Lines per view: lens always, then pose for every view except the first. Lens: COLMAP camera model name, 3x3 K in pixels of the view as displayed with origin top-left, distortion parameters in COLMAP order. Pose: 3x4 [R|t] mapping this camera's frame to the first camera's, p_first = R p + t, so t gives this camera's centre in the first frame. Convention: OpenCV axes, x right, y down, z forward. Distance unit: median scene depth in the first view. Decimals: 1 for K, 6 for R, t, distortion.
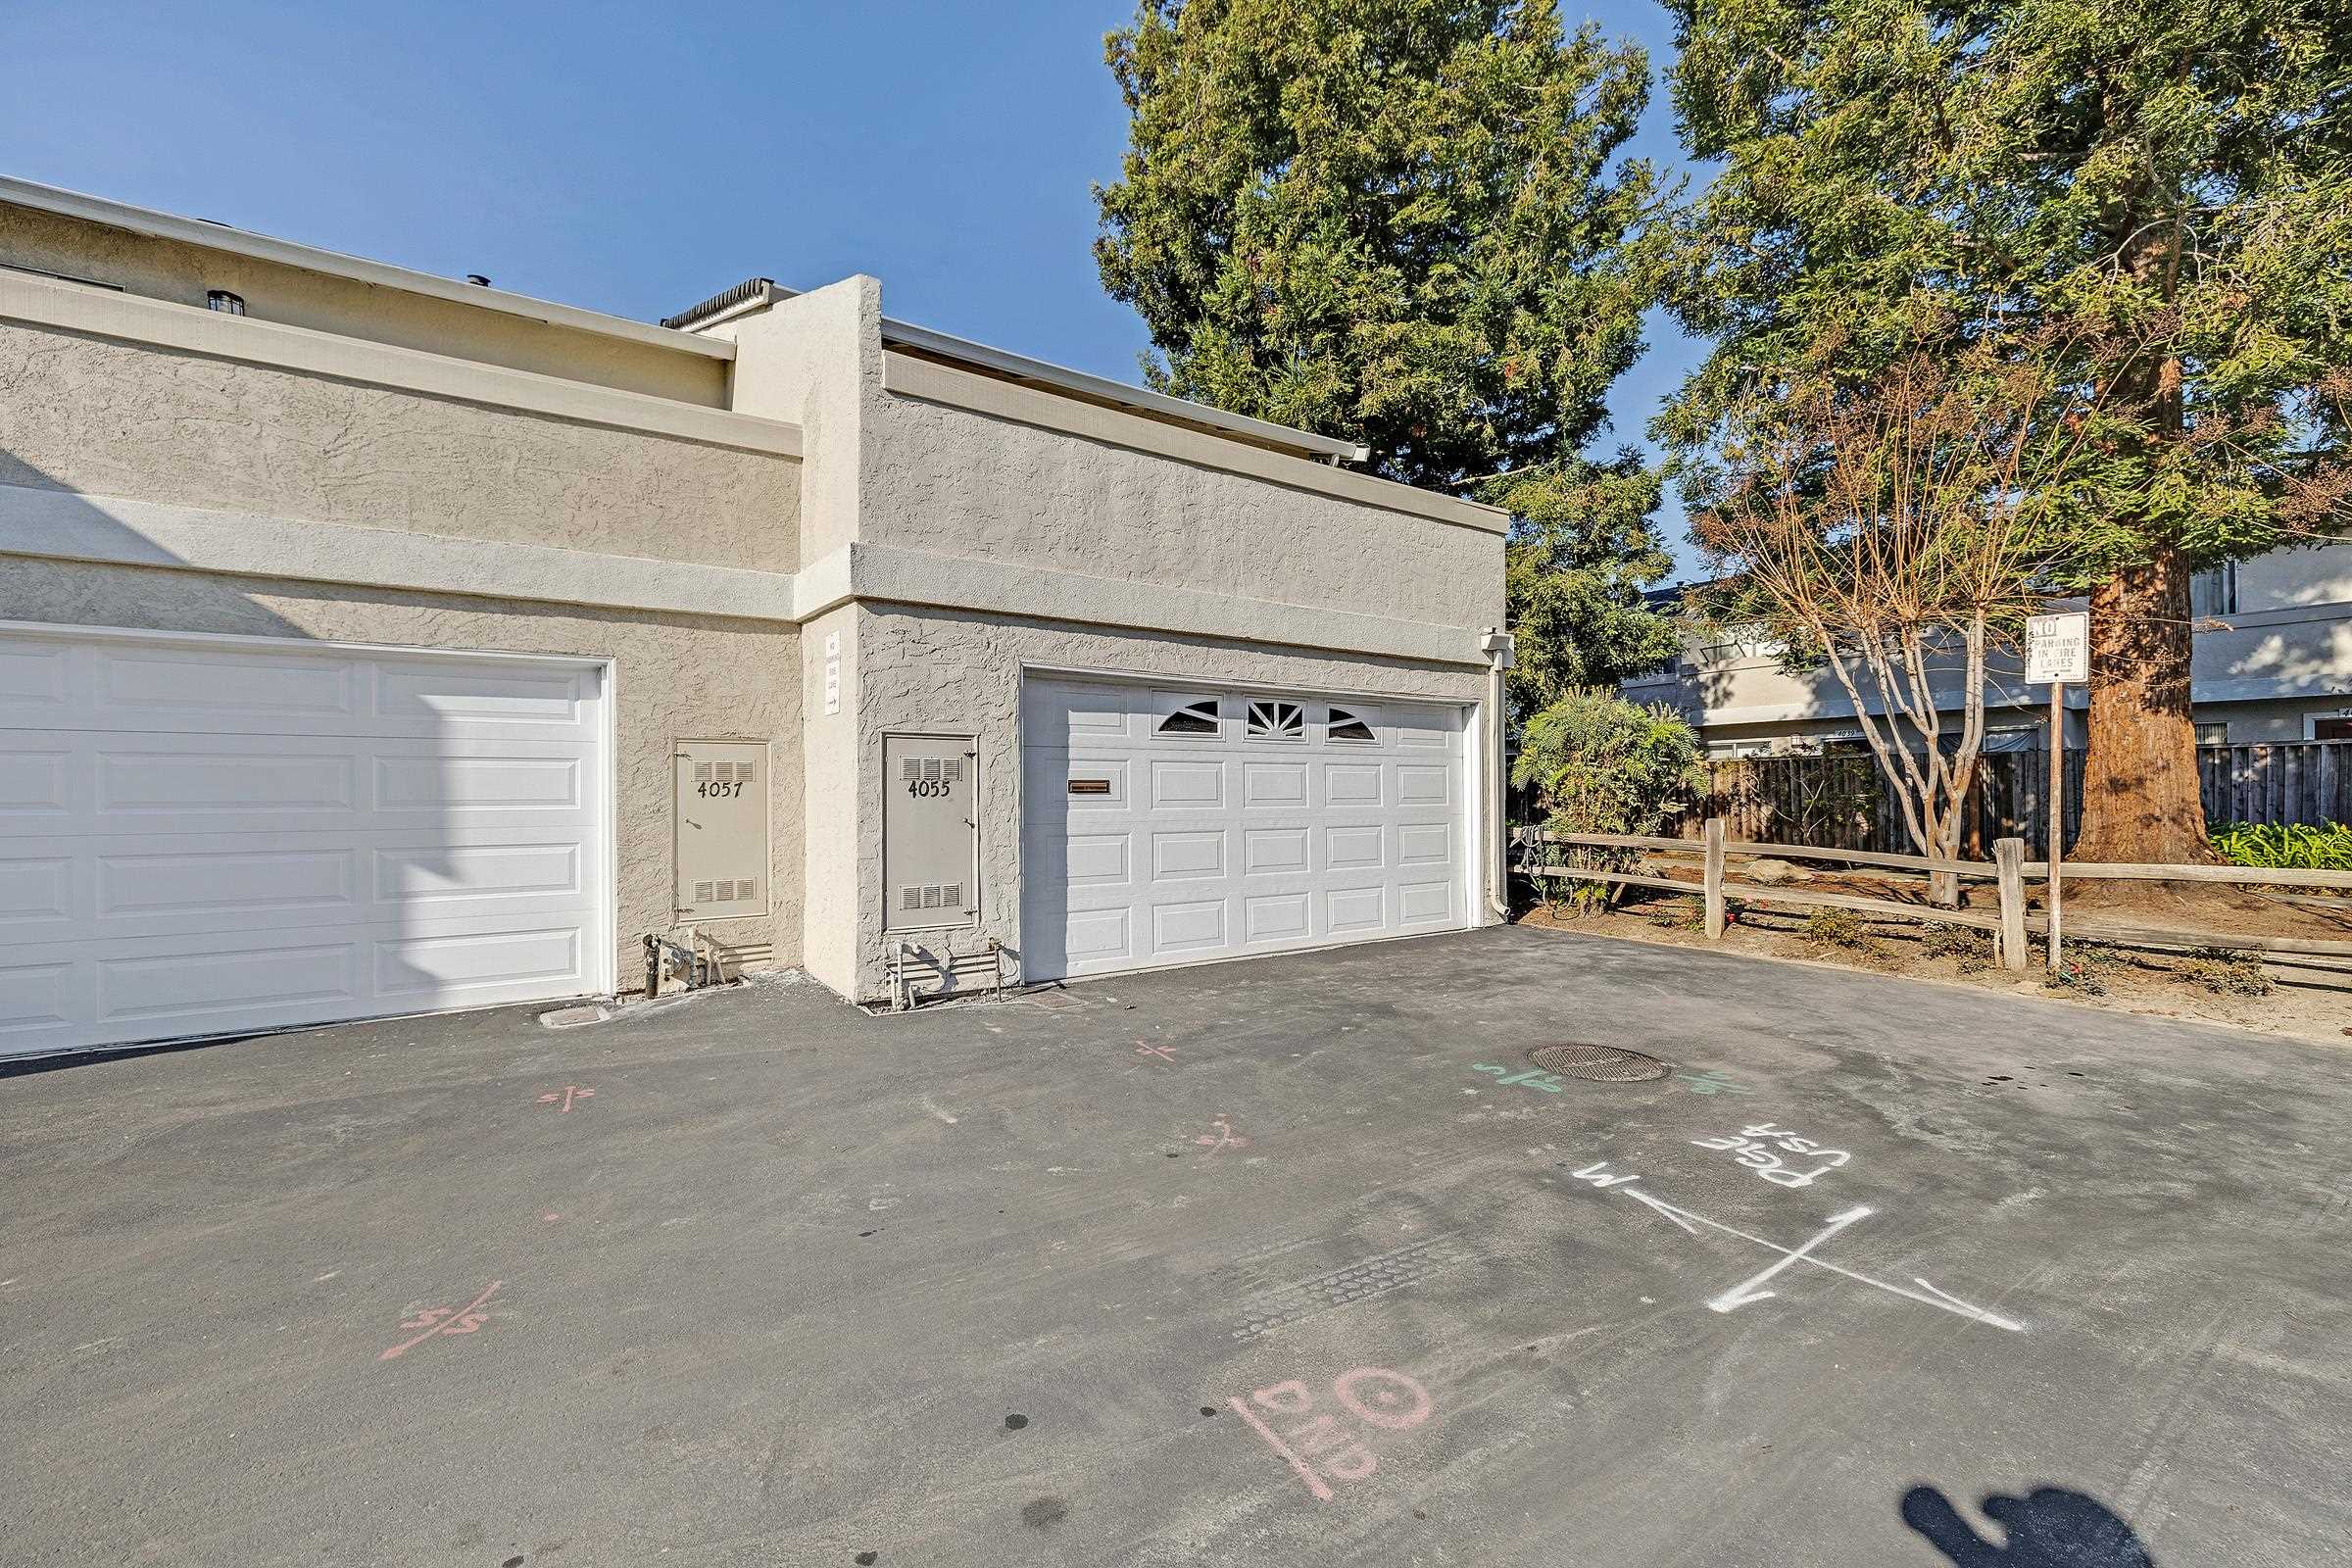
lens RADIAL K [[983.9, 0, 1171.2], [0, 983.9, 787.4], [0, 0, 1]] dist [0.000103, -0.000516]
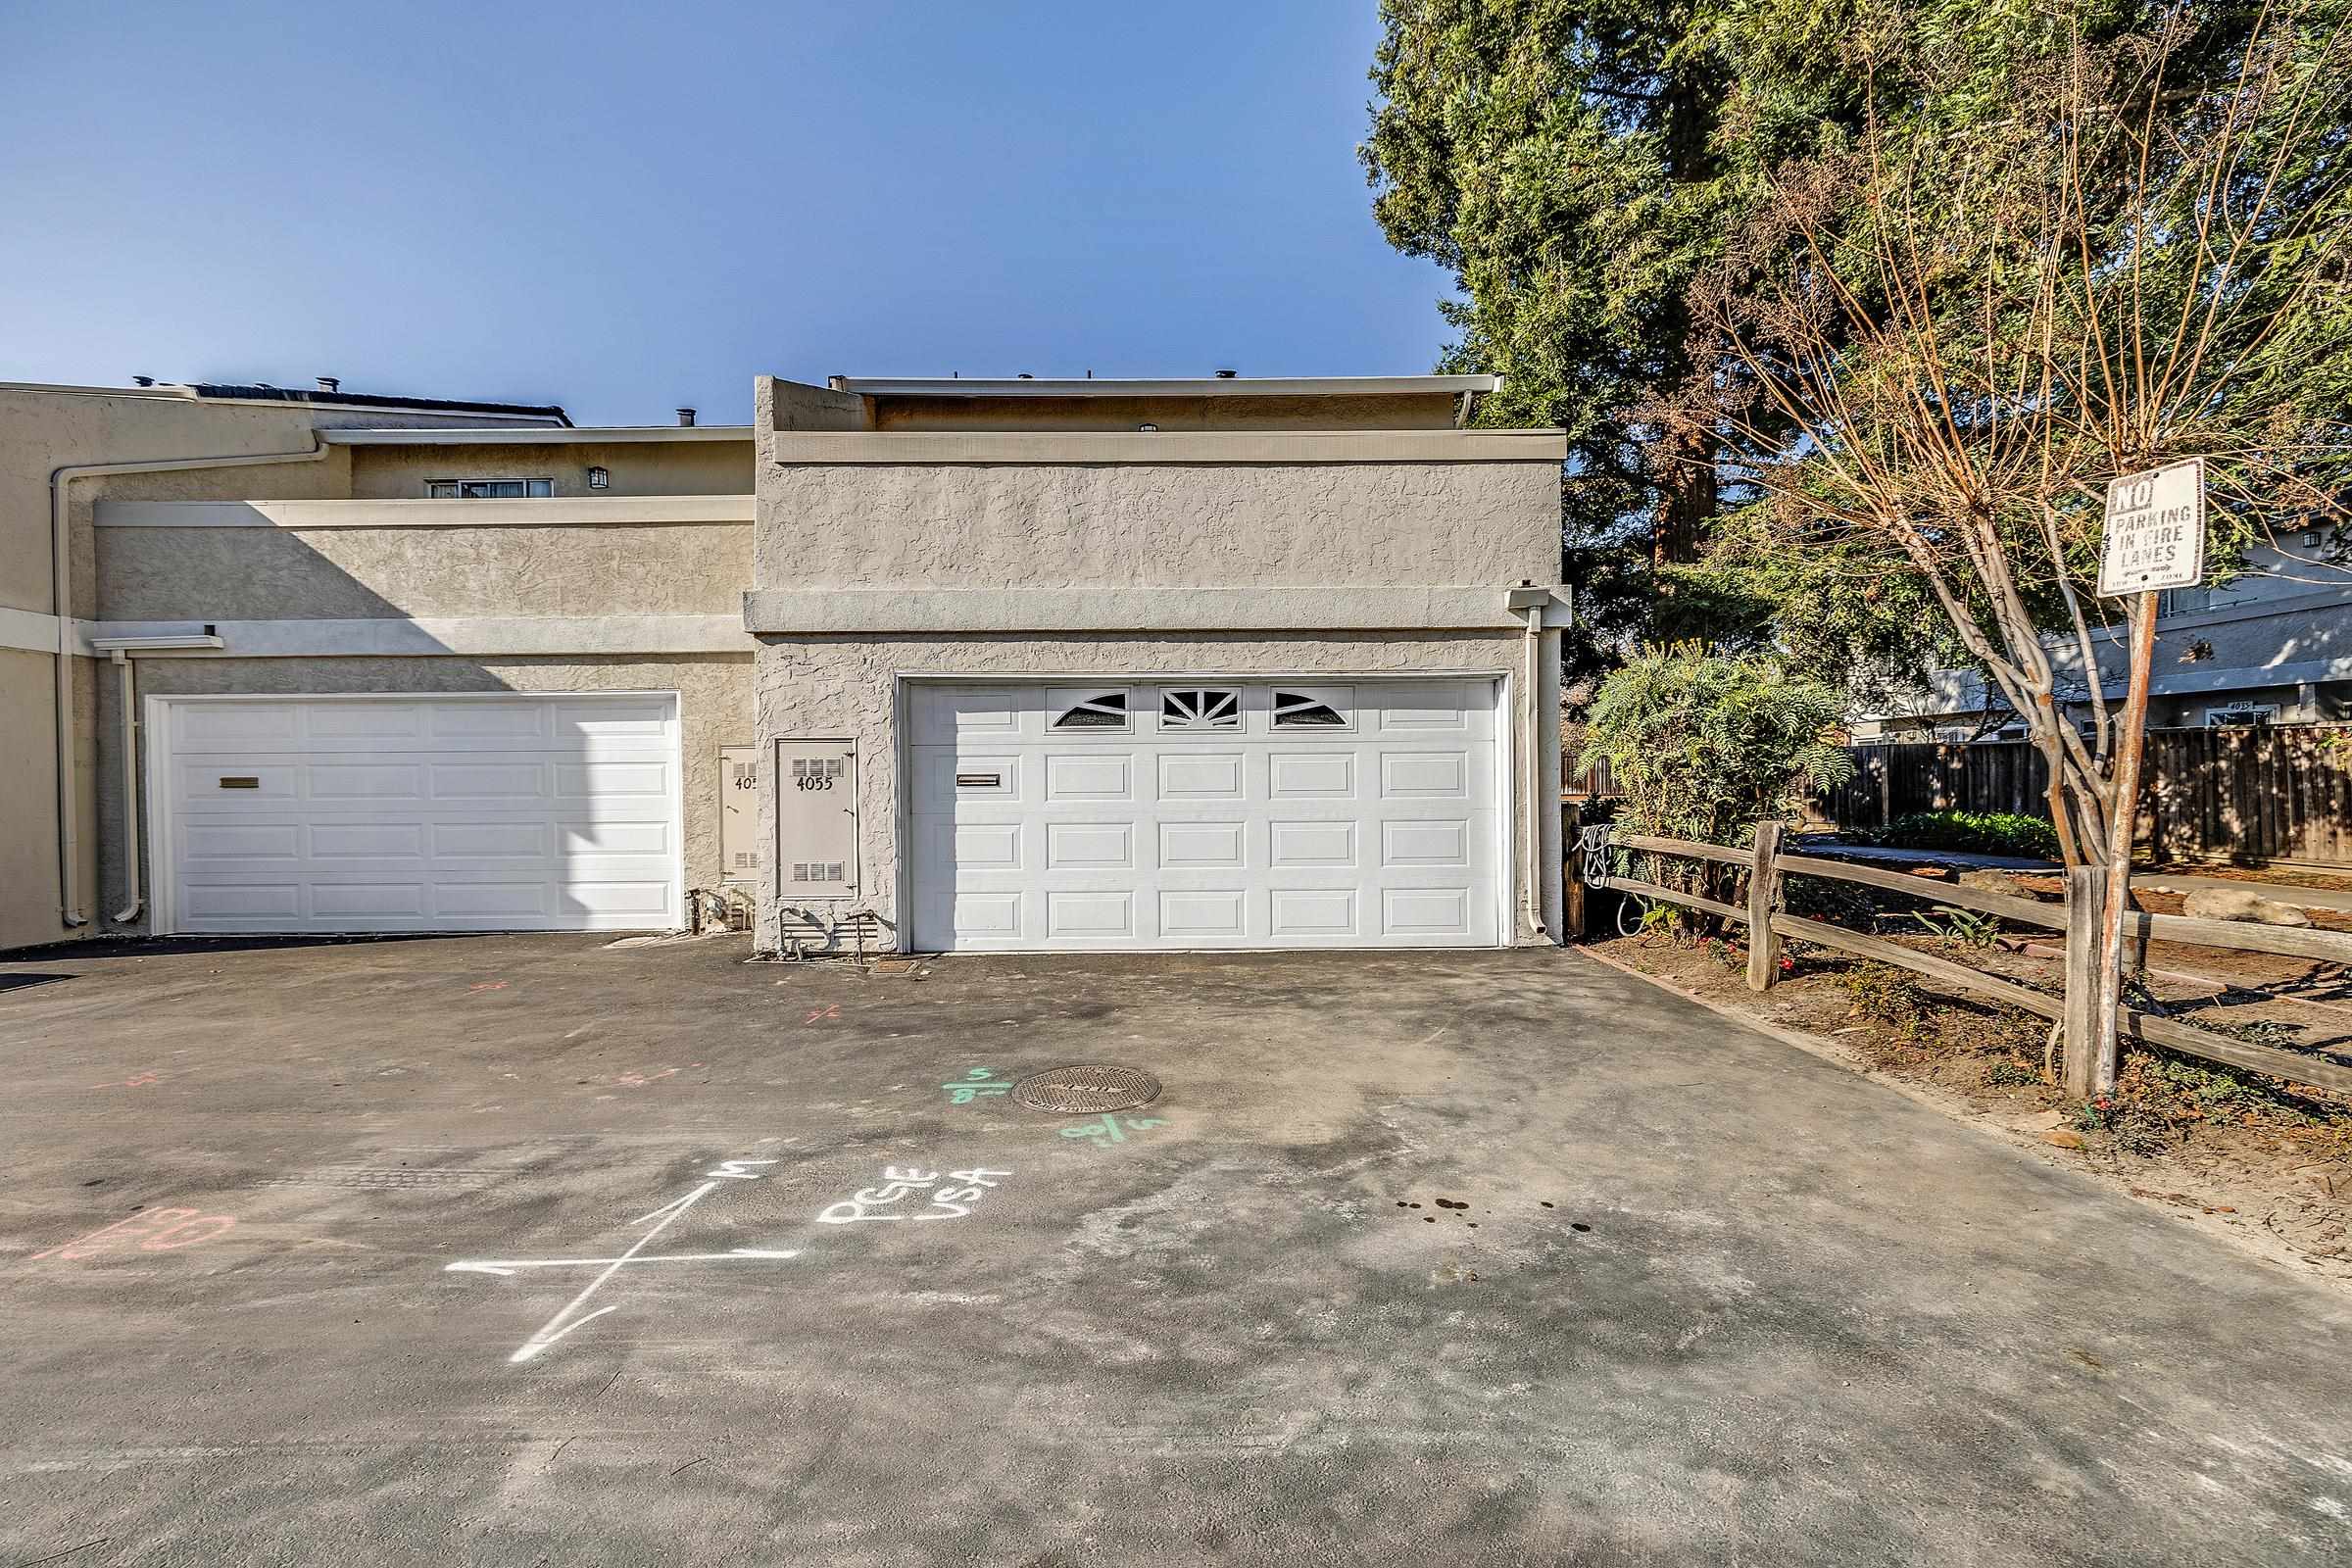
lens RADIAL K [[983.9, 0, 1167.9], [0, 983.9, 785.4], [0, 0, 1]] dist [0.000103, -0.000516]
pose [[0.827301, 0.000977, -0.561759, 0.824286], [0.008384, 0.999866, 0.014085, -0.010067], [0.561697, -0.016362, 0.827181, 0.242467]]
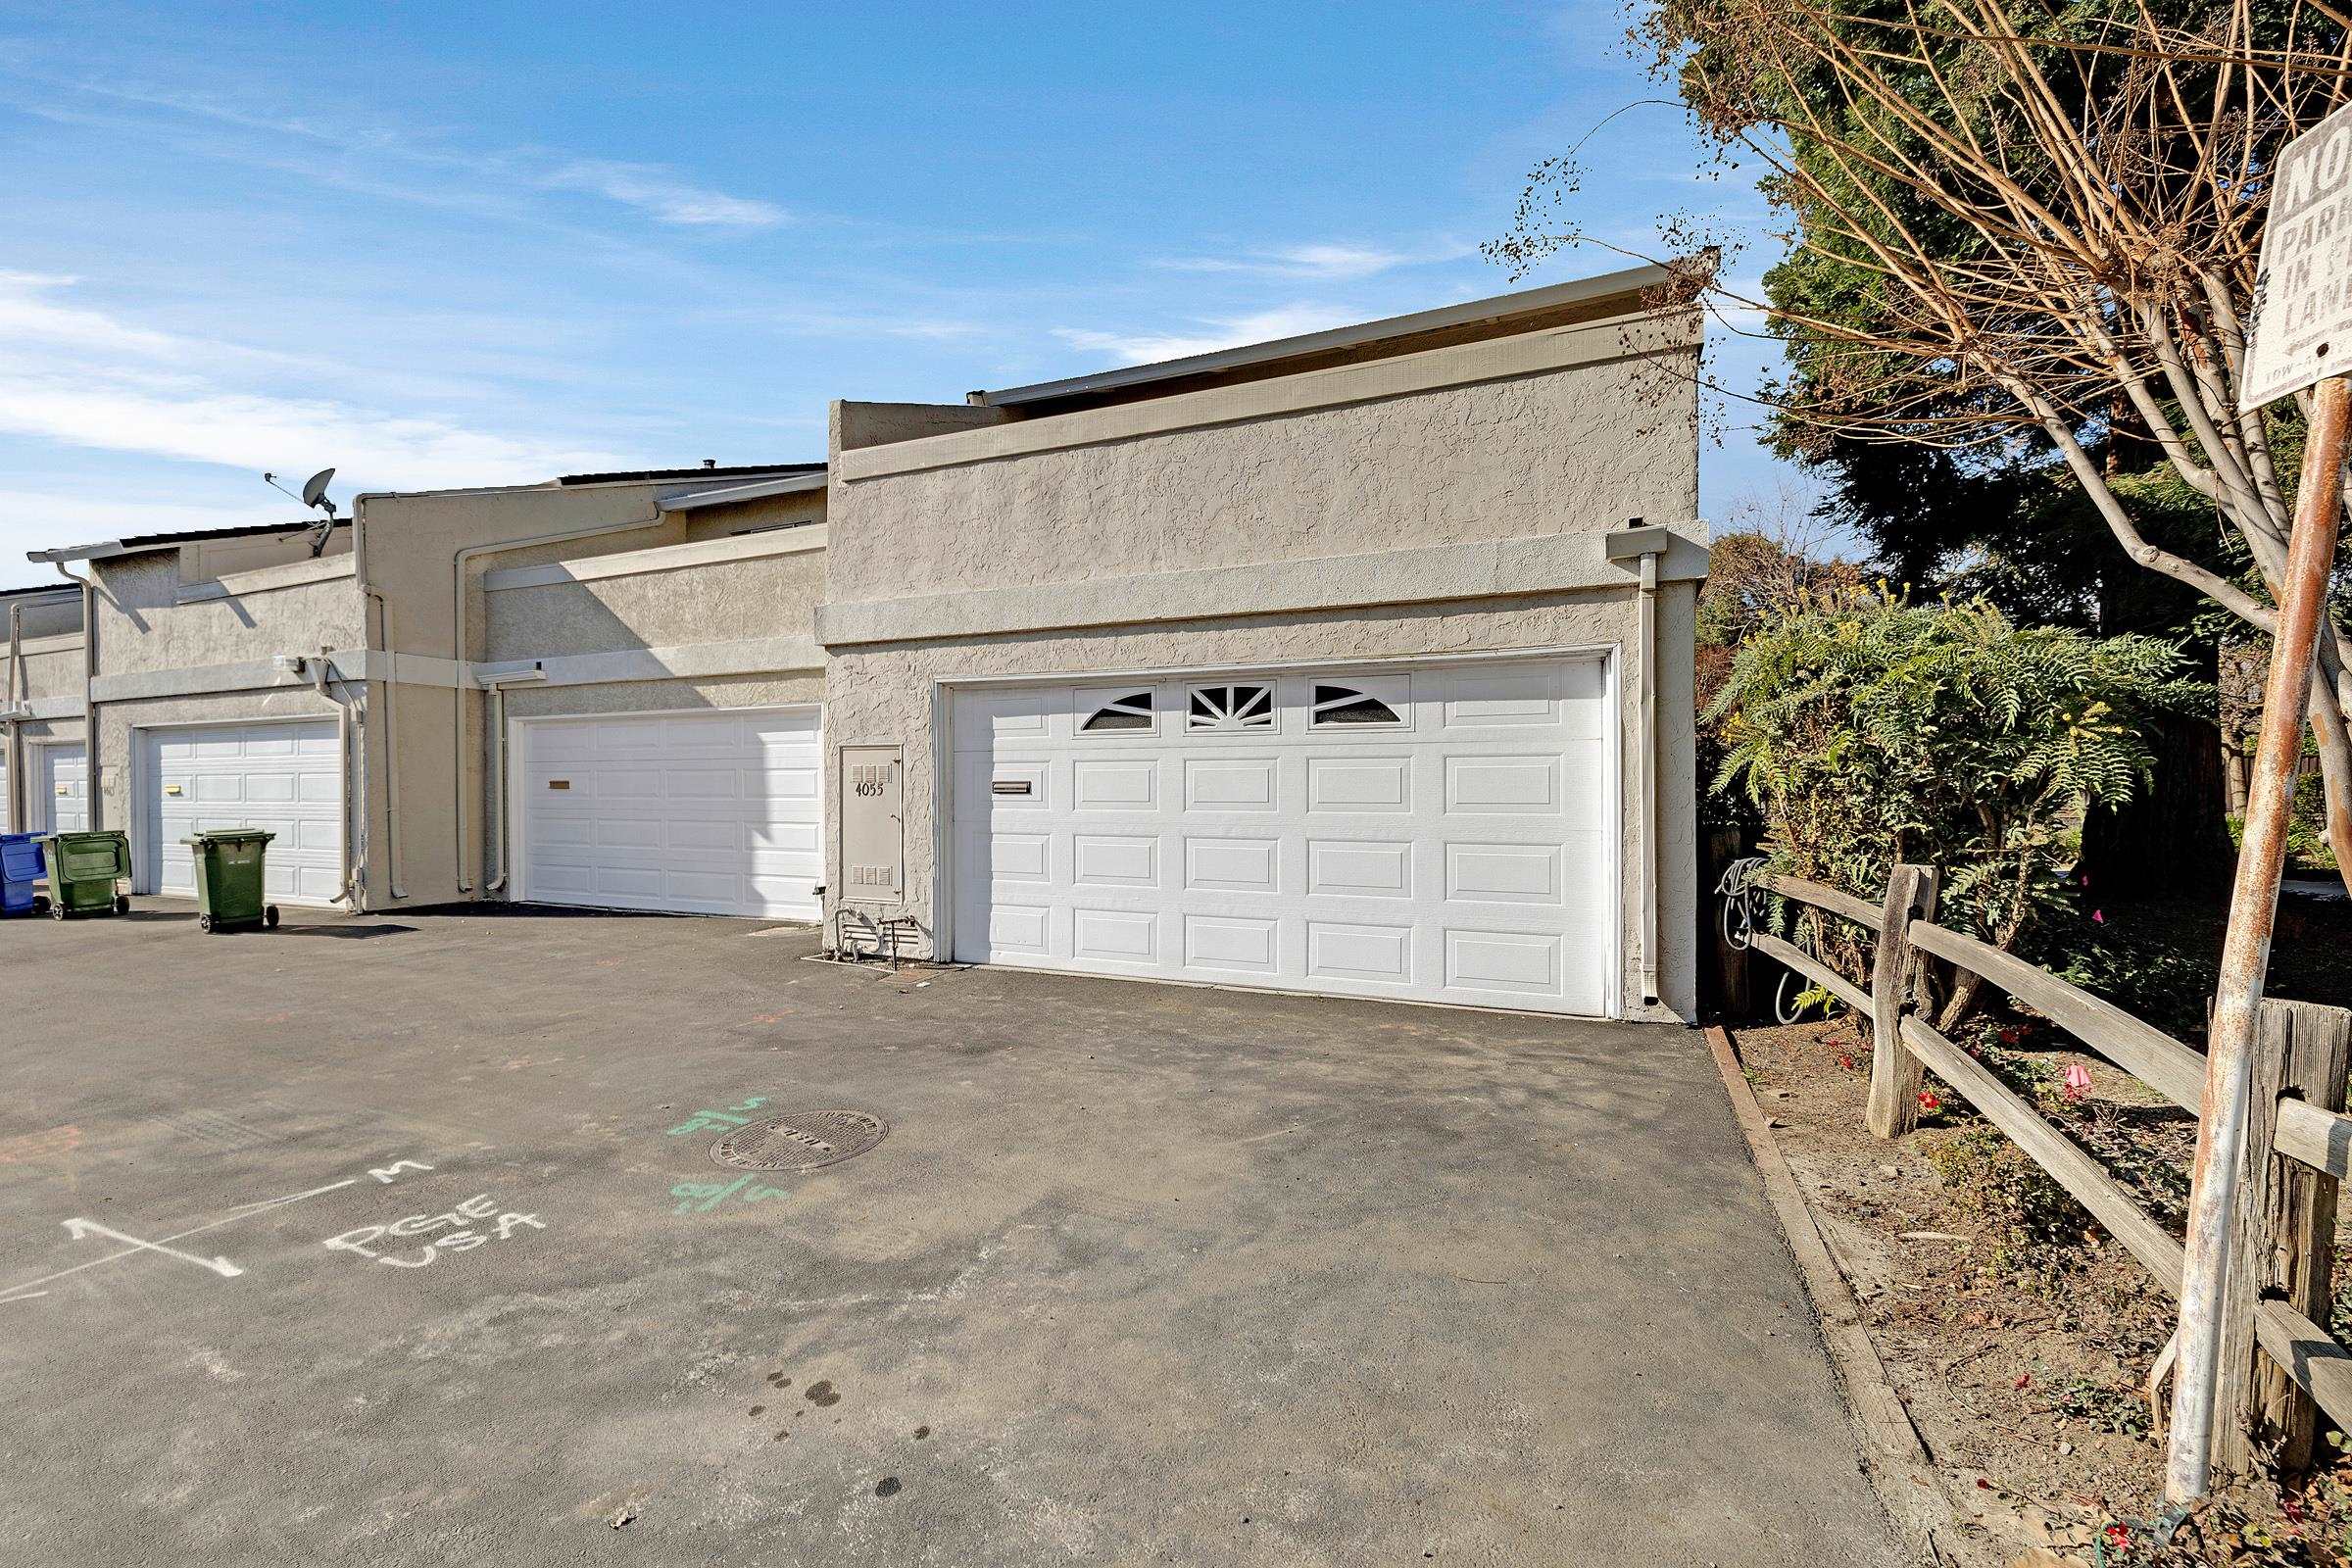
lens RADIAL K [[983.9, 0, 1168.3], [0, 983.9, 784.4], [0, 0, 1]] dist [0.000103, -0.000516]
pose [[0.523408, 0.002580, -0.852078, 1.046705], [0.005164, 0.999967, 0.006200, -0.011262], [0.852066, -0.007645, 0.523378, 0.686627]]
